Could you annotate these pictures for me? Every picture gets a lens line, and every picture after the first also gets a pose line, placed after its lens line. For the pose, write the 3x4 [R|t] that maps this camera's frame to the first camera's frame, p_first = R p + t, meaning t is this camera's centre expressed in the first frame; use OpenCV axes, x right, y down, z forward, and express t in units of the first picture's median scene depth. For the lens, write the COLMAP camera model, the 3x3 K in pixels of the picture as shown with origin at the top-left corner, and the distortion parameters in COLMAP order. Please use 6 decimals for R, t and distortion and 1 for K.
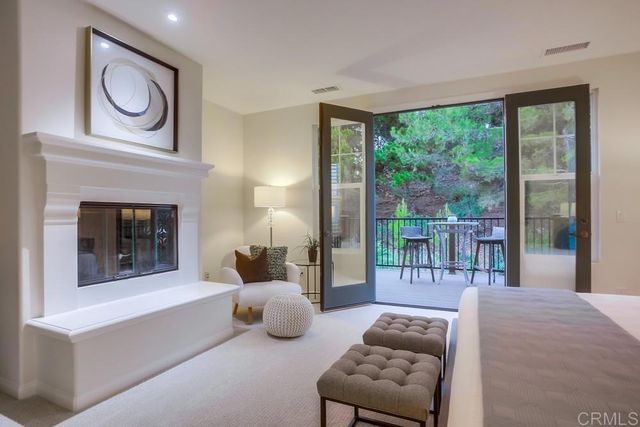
lens RADIAL K [[335.2, 0, 323.1], [0, 335.2, 216.3], [0, 0, 1]] dist [0.004690, 0.000251]
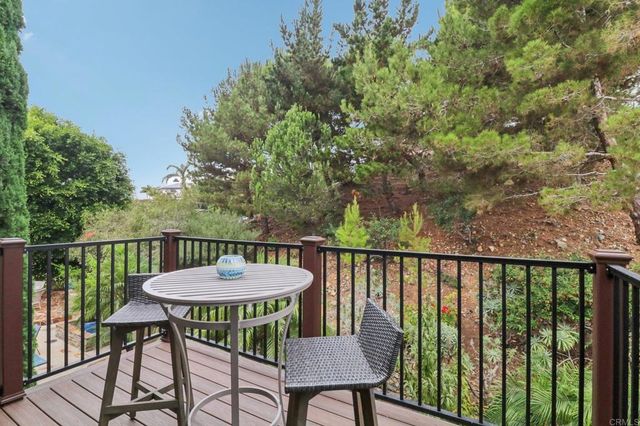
lens RADIAL K [[303.2, 0, 316.4], [0, 303.2, 210.6], [0, 0, 1]] dist [0.013236, -0.001869]
pose [[0.994250, 0.009762, -0.106641, 0.239366], [-0.011060, 0.999872, -0.011586, -0.015400], [0.106514, 0.012699, 0.994230, 0.359009]]
